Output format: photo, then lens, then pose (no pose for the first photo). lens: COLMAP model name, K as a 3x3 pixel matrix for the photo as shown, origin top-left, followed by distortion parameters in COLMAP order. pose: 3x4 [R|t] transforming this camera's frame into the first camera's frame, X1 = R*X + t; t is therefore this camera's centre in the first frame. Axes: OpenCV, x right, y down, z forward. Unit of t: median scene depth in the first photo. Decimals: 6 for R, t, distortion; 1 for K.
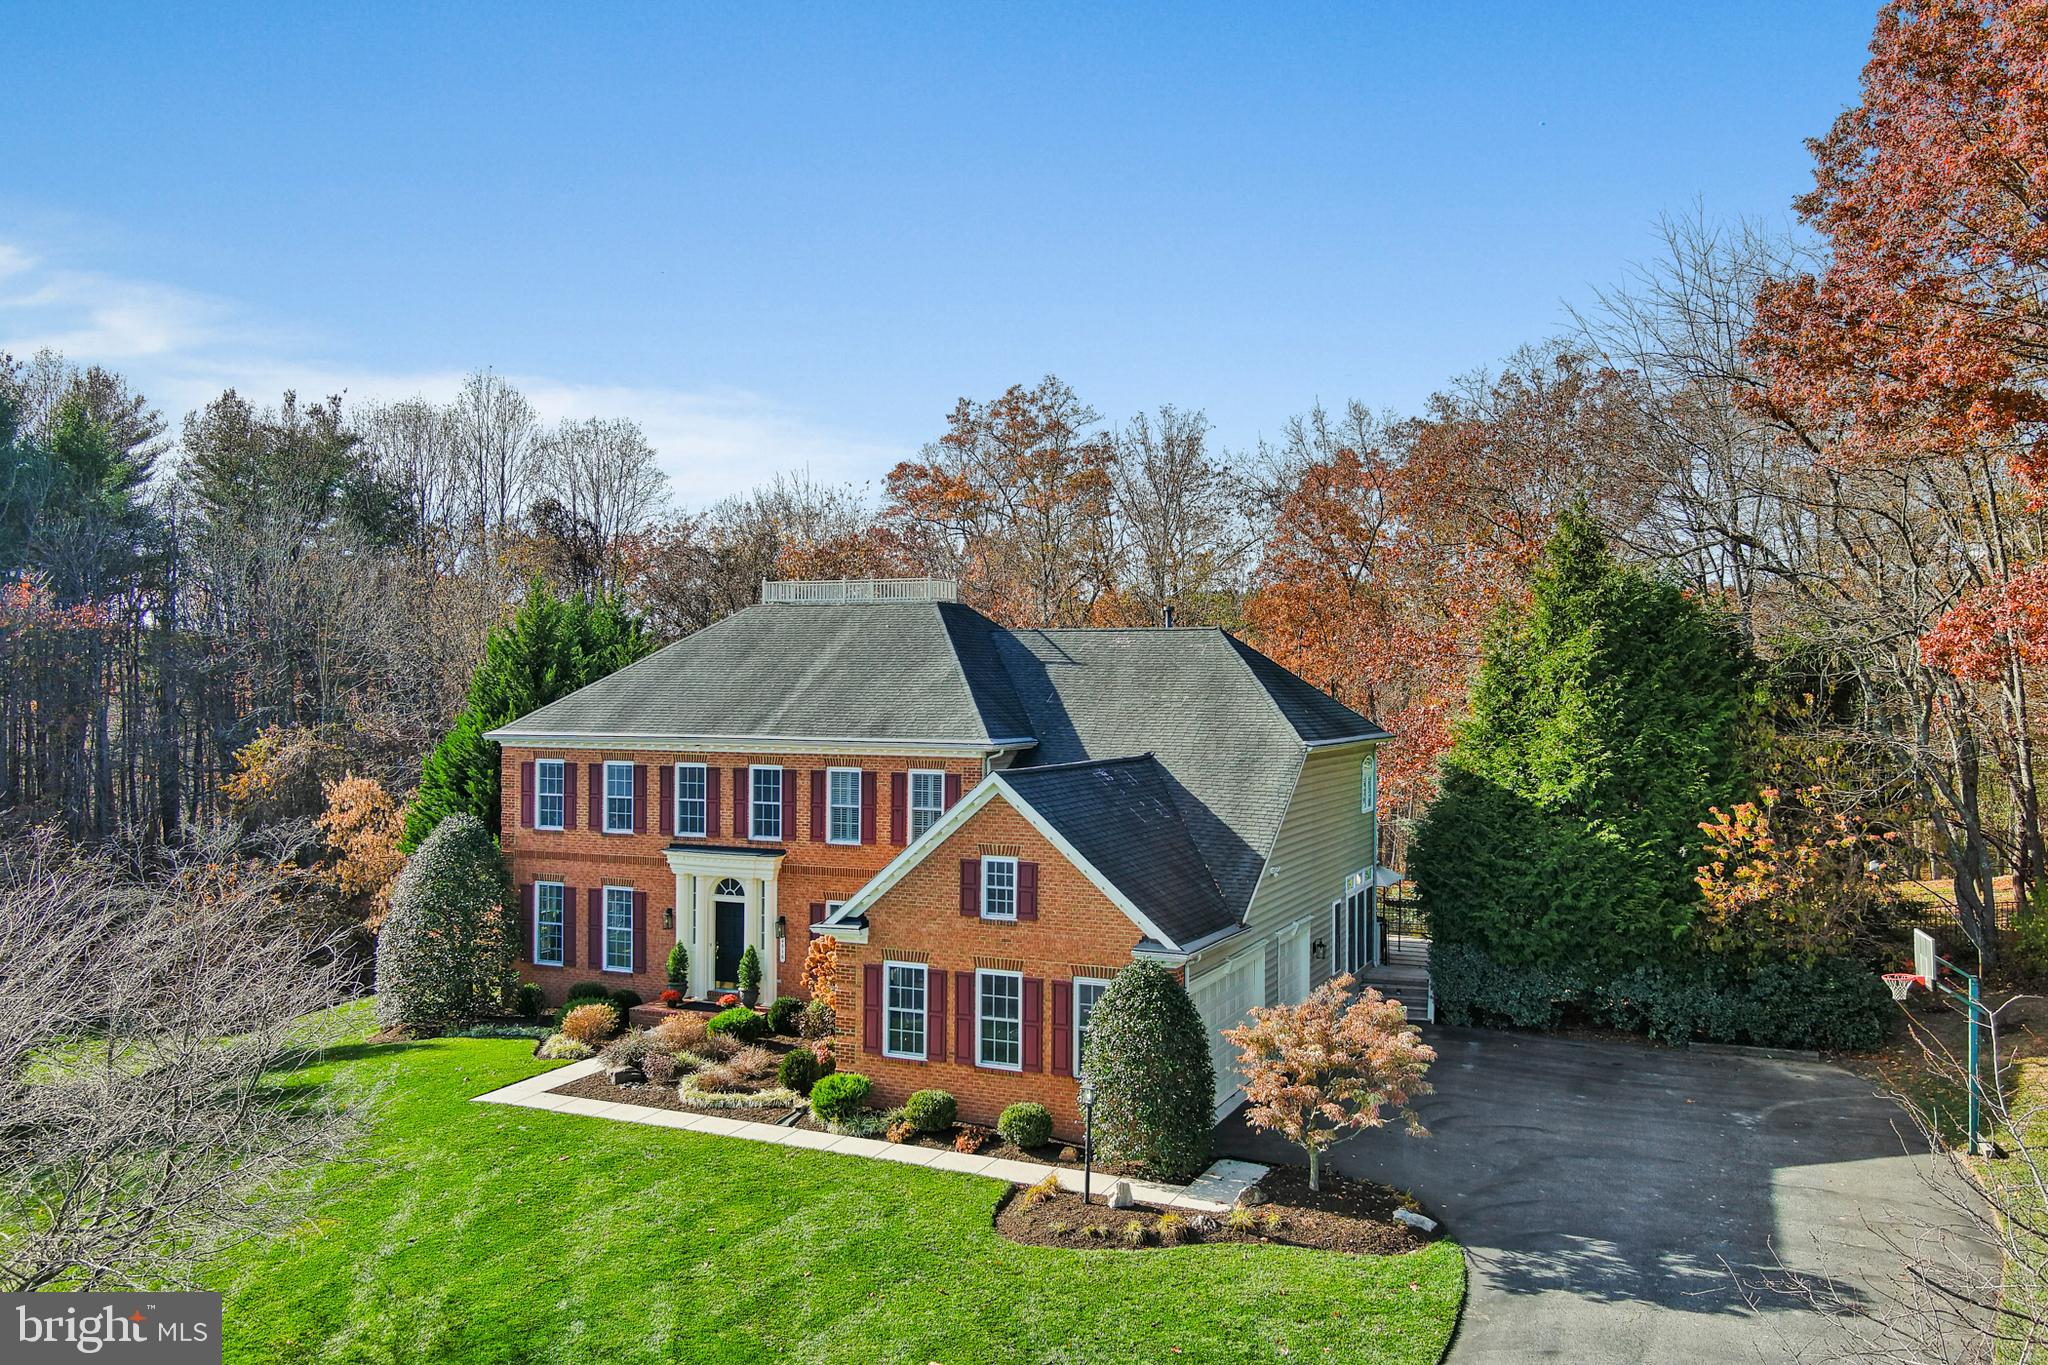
lens RADIAL K [[1602.3, 0, 1024.0], [0, 1602.3, 682.5], [0, 0, 1]] dist [0.055978, -0.095549]
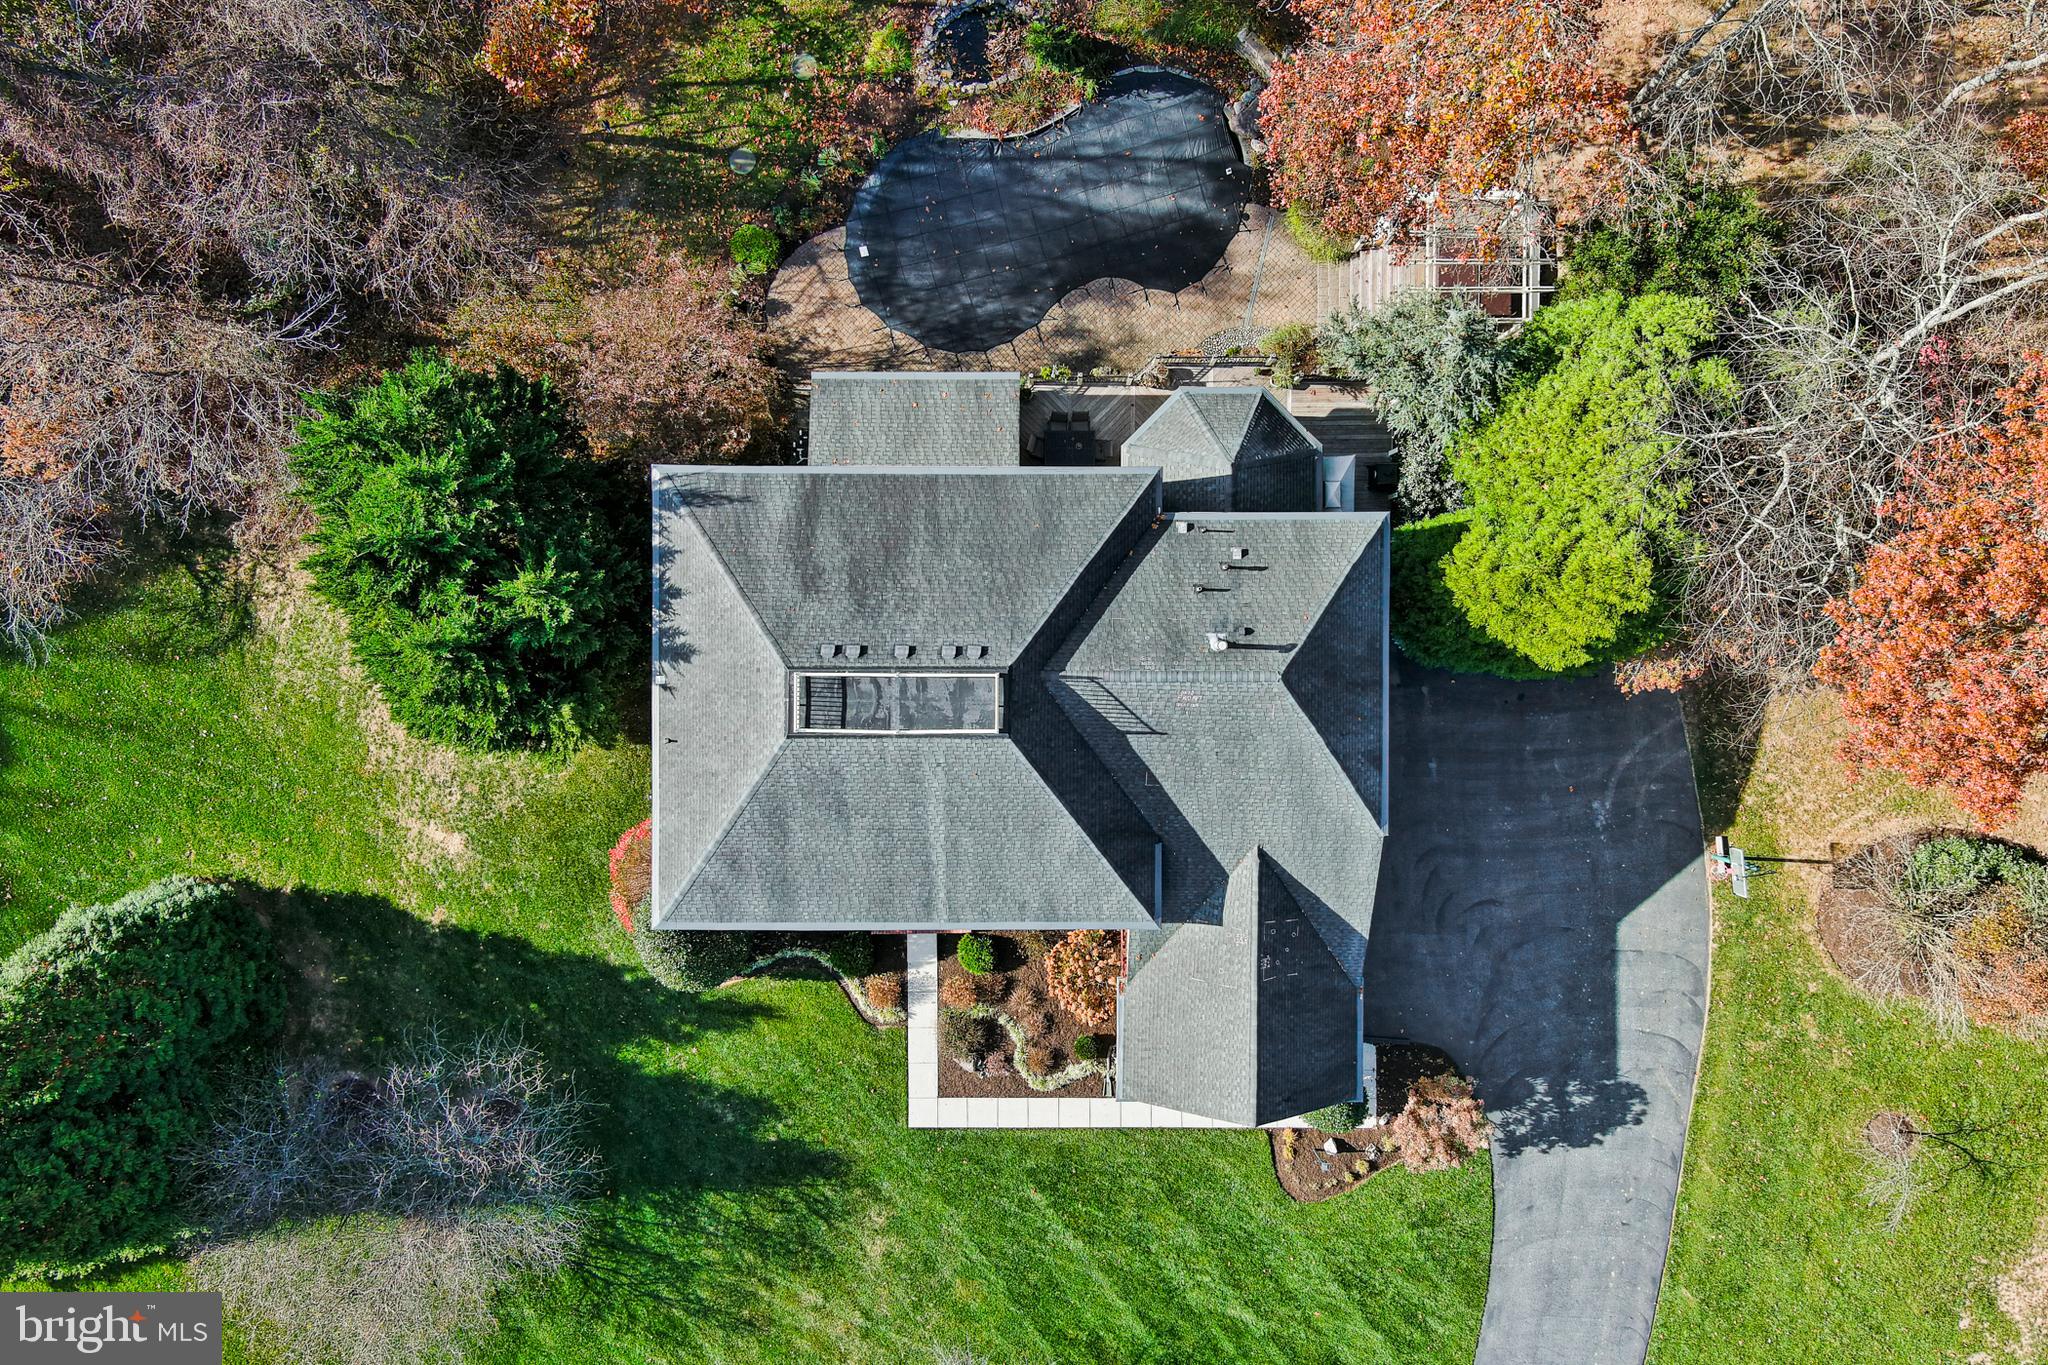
lens RADIAL K [[1608.7, 0, 1022.9], [0, 1608.7, 660.4], [0, 0, 1]] dist [0.021203, -0.005462]
pose [[0.912189, -0.409766, -0.001556, -0.028078], [-0.002458, -0.009268, 0.999954, -1.160983], [-0.409761, -0.912144, -0.009461, 1.160247]]
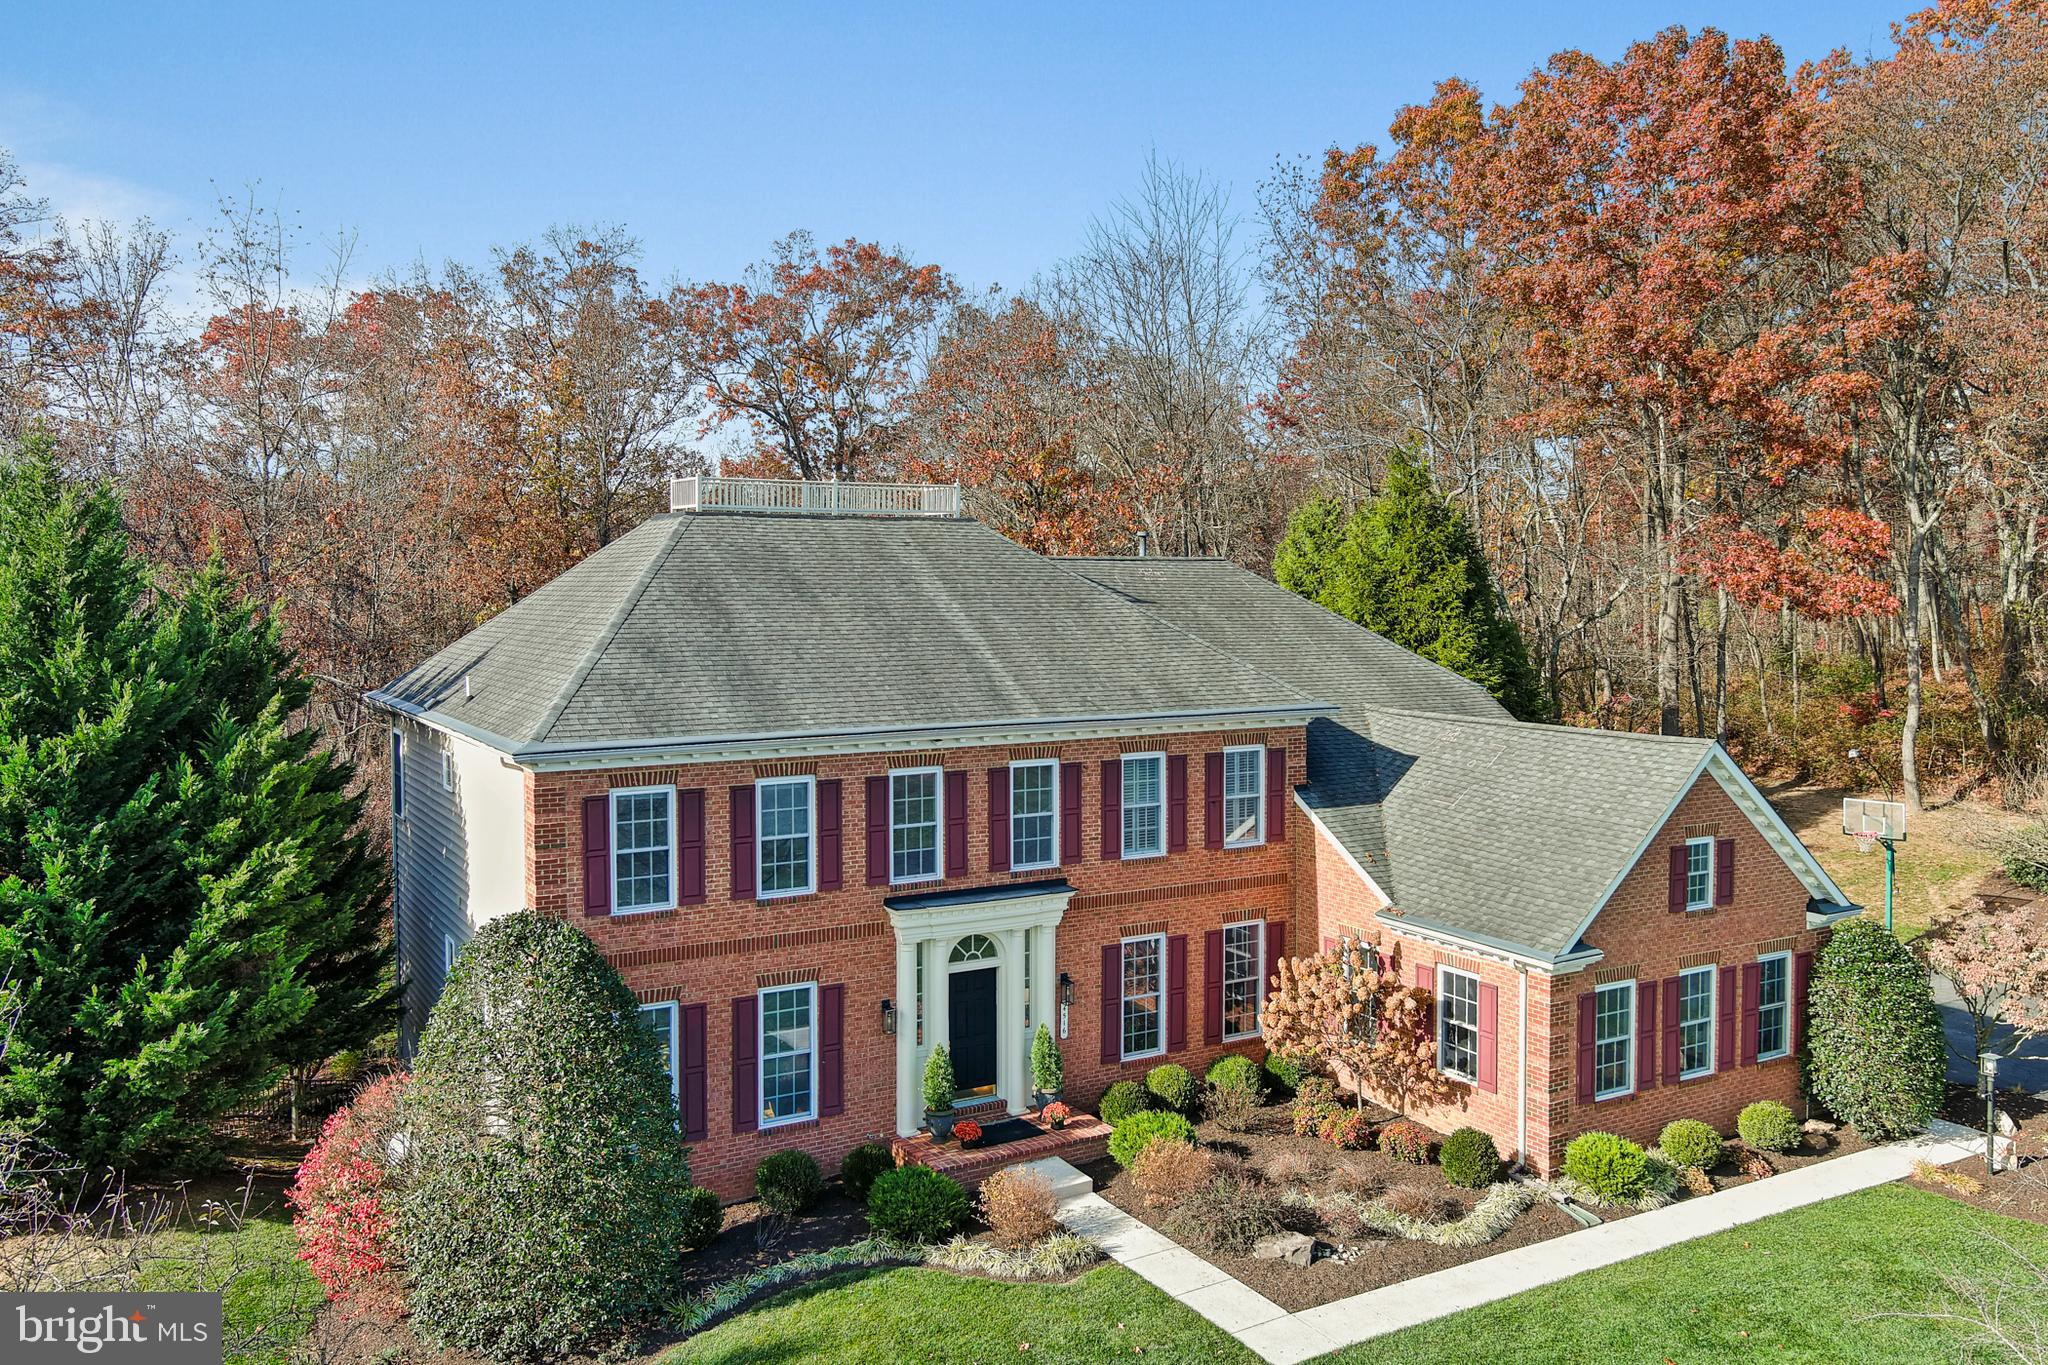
lens RADIAL K [[1608.7, 0, 1022.9], [0, 1608.7, 660.4], [0, 0, 1]] dist [0.021203, -0.005462]
pose [[0.582413, -0.046043, 0.811588, -0.716323], [0.004835, 0.998573, 0.053181, -0.027145], [-0.812879, -0.027049, 0.581804, 0.606969]]
